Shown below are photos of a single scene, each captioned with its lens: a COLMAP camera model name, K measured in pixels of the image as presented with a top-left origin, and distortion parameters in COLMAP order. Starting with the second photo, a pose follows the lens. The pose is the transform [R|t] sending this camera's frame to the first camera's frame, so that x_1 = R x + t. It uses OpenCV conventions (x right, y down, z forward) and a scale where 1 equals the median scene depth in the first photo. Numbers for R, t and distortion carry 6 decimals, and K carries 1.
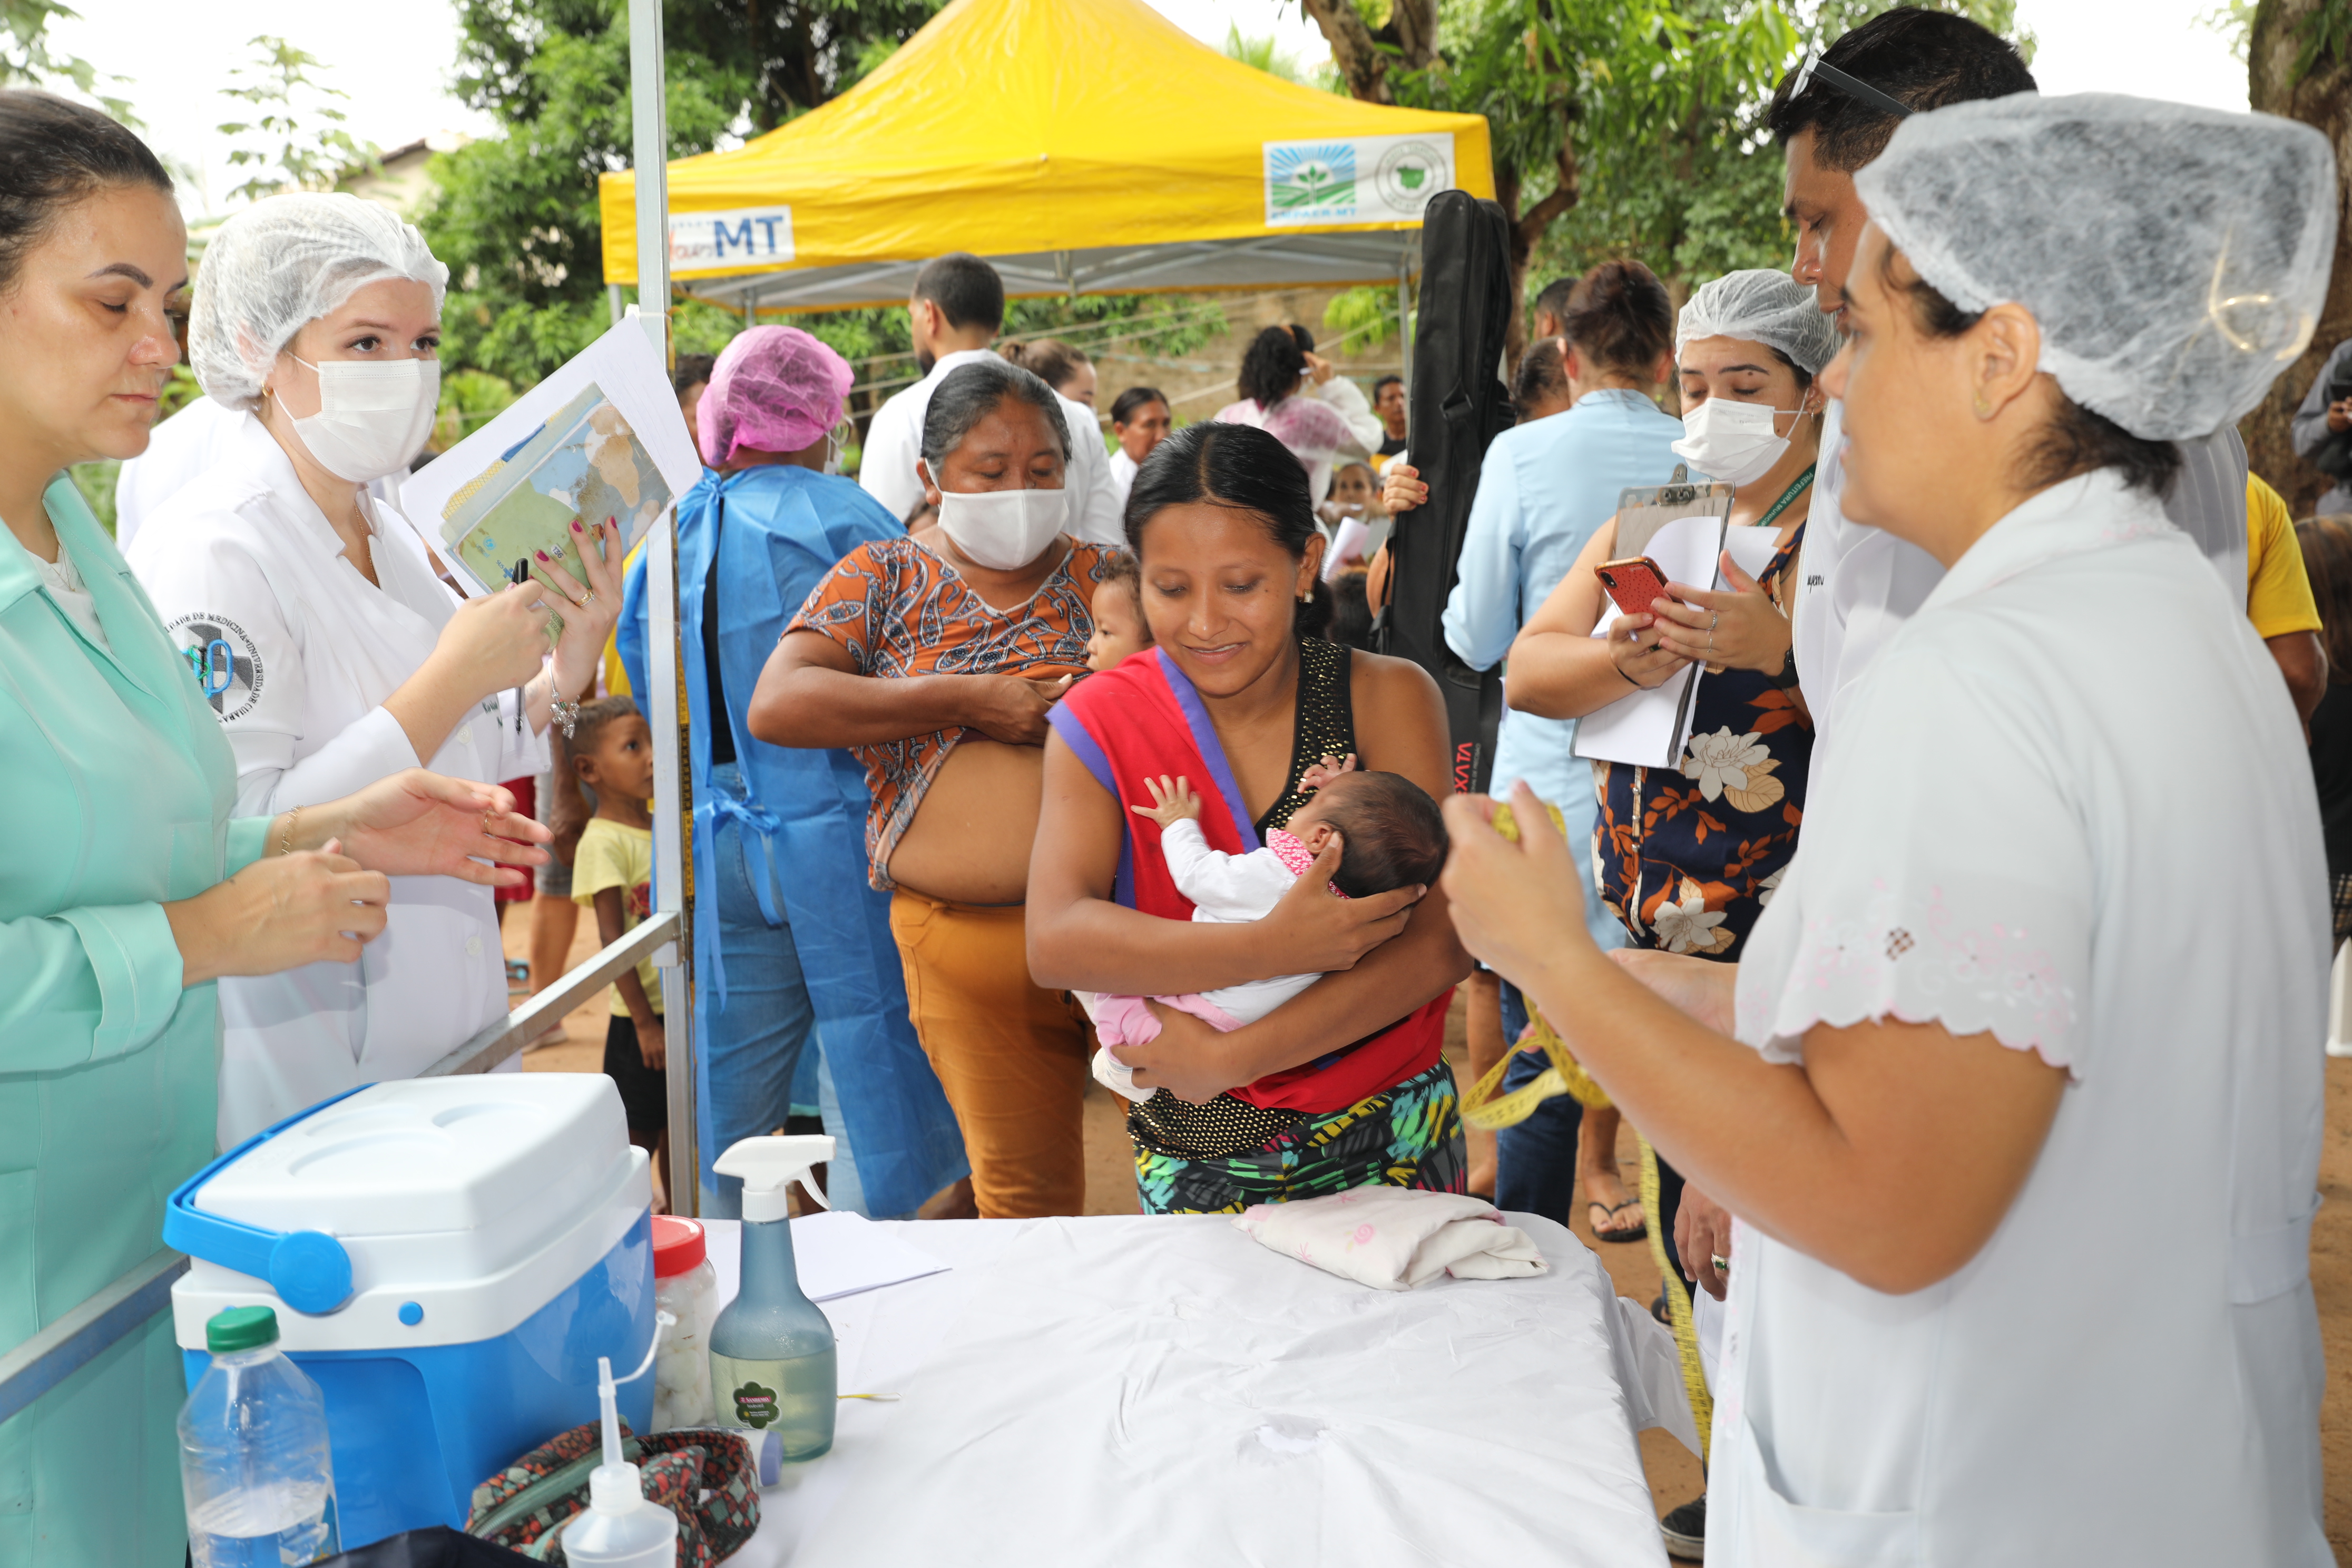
lens RADIAL K [[2591.3, 0, 1172.9], [0, 2591.3, 782.8], [0, 0, 1]] dist [0.032730, 0.000000]
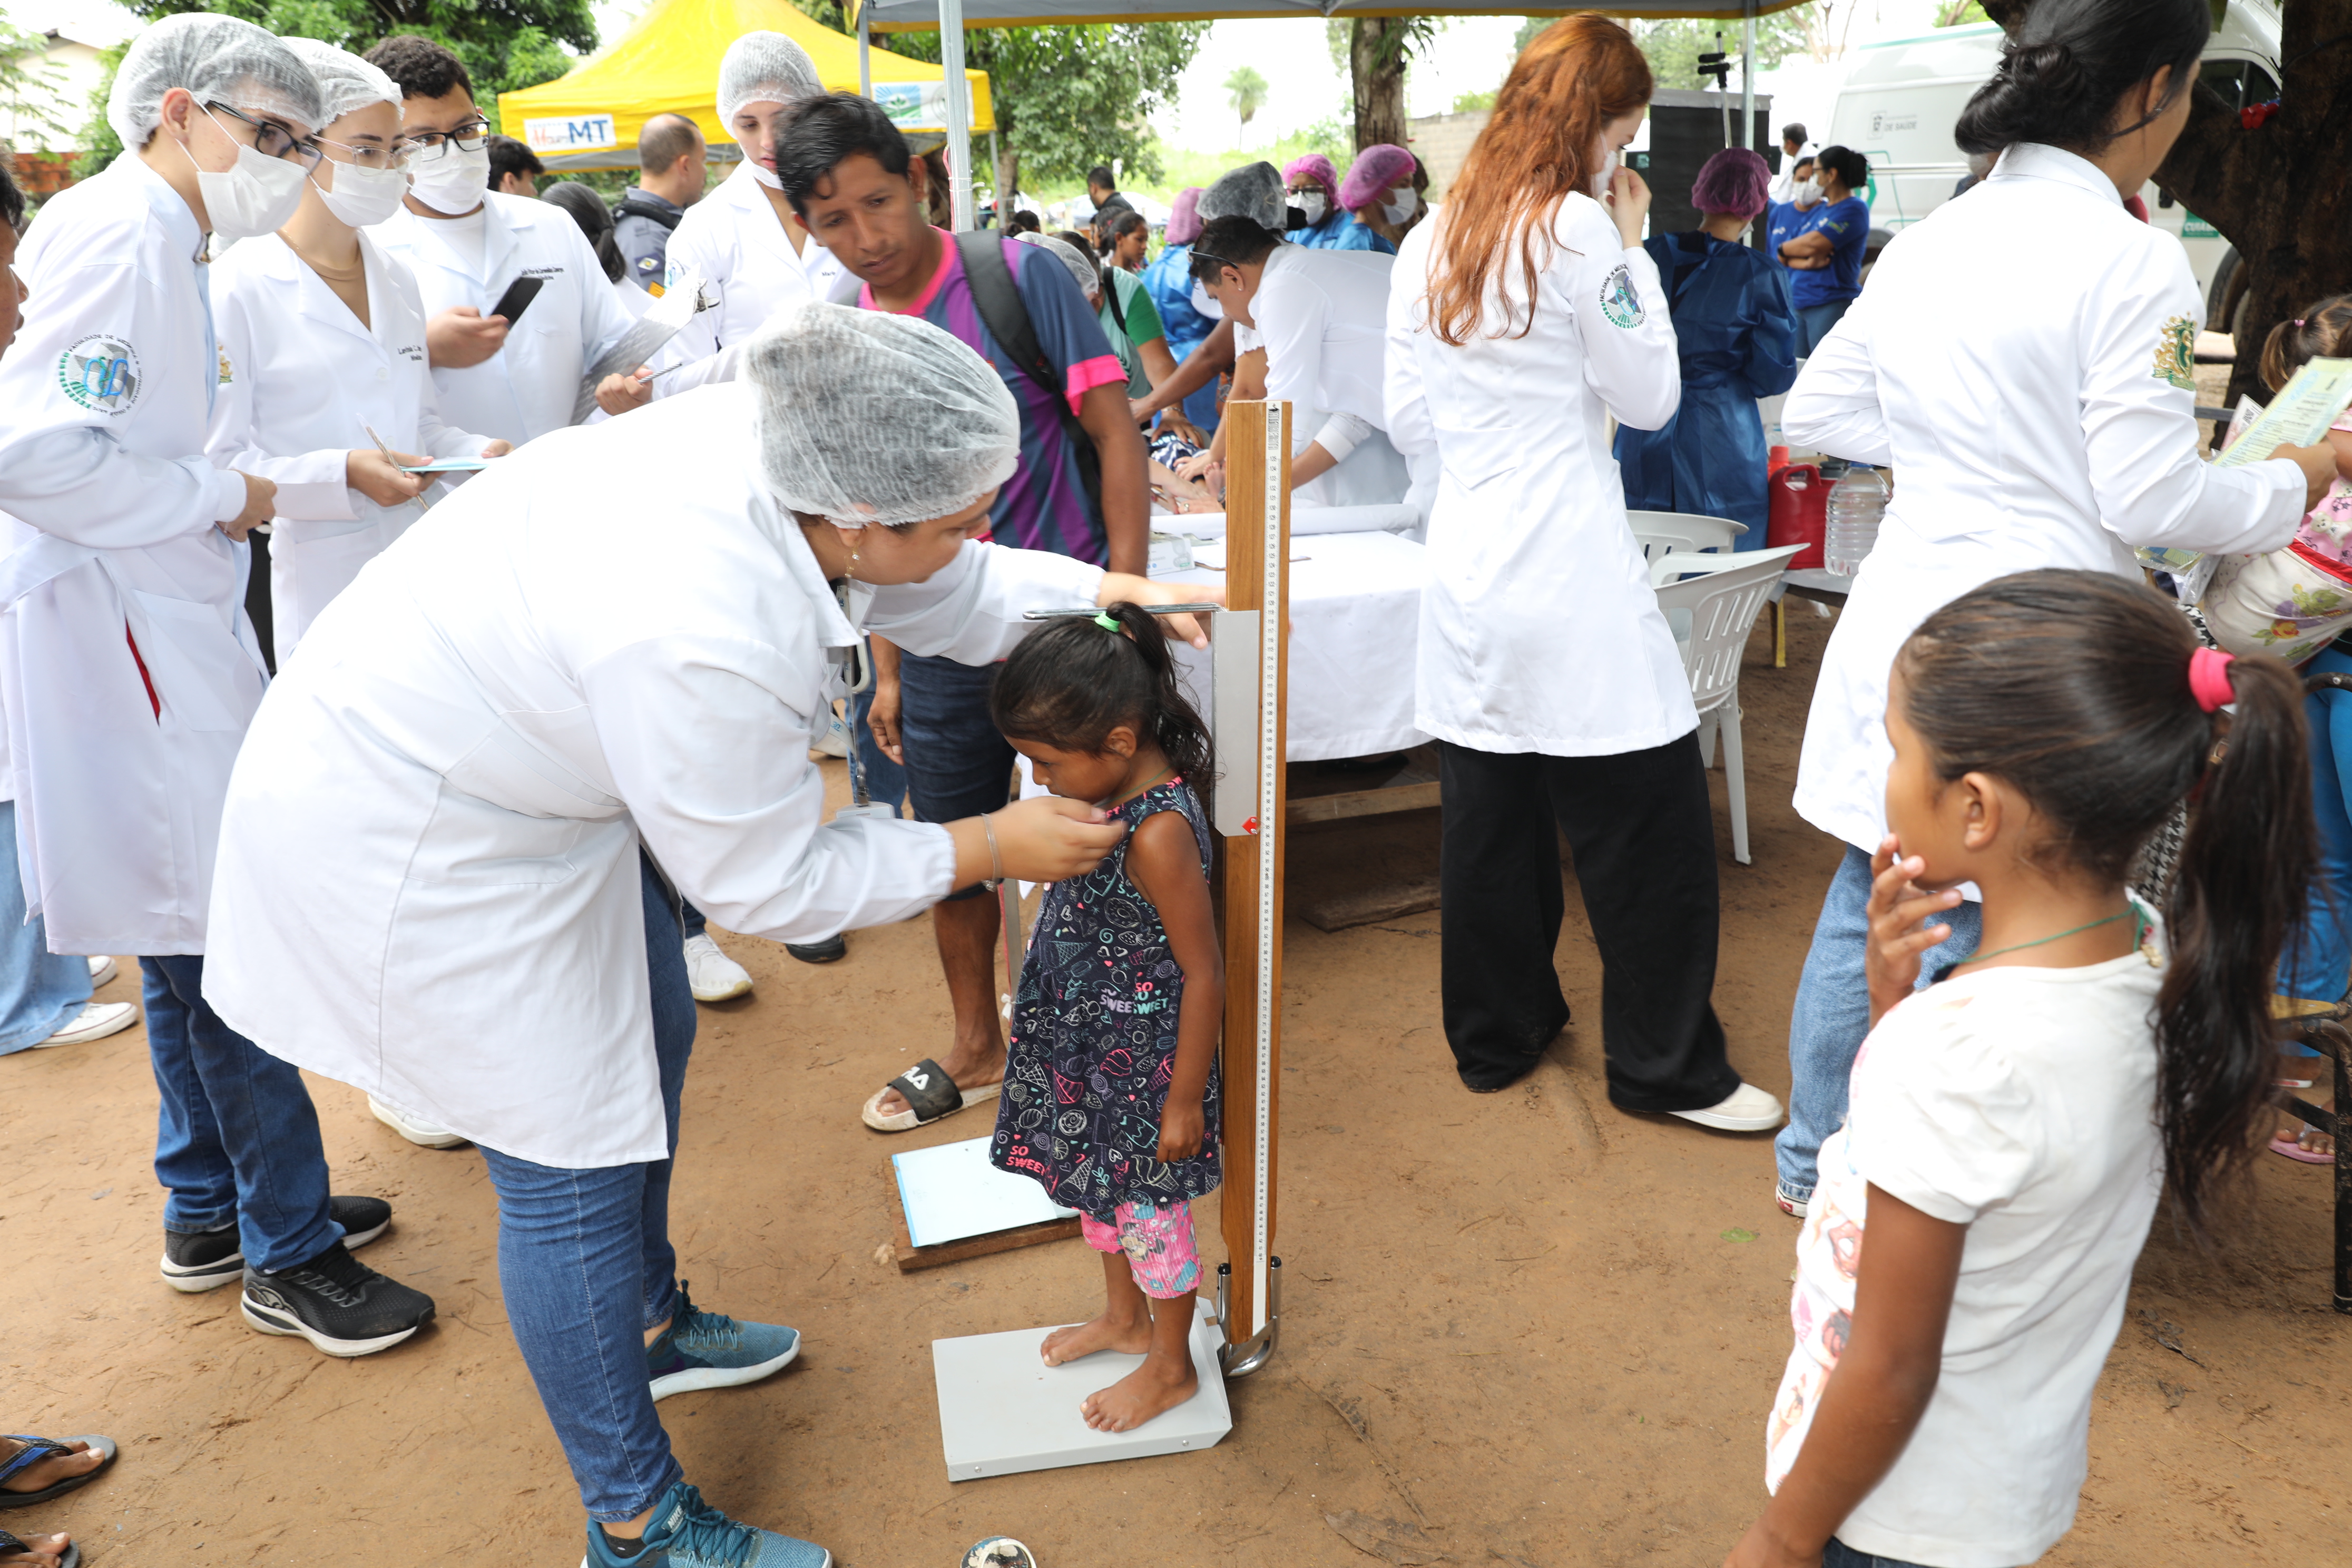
lens RADIAL K [[1801.3, 0, 1177.5], [0, 1801.3, 786.8], [0, 0, 1]] dist [0.011709, 0.007559]
pose [[0.951977, -0.095389, 0.290930, -0.131311], [0.051043, 0.986376, 0.156387, 0.046583], [-0.301884, -0.134027, 0.943877, -0.270737]]
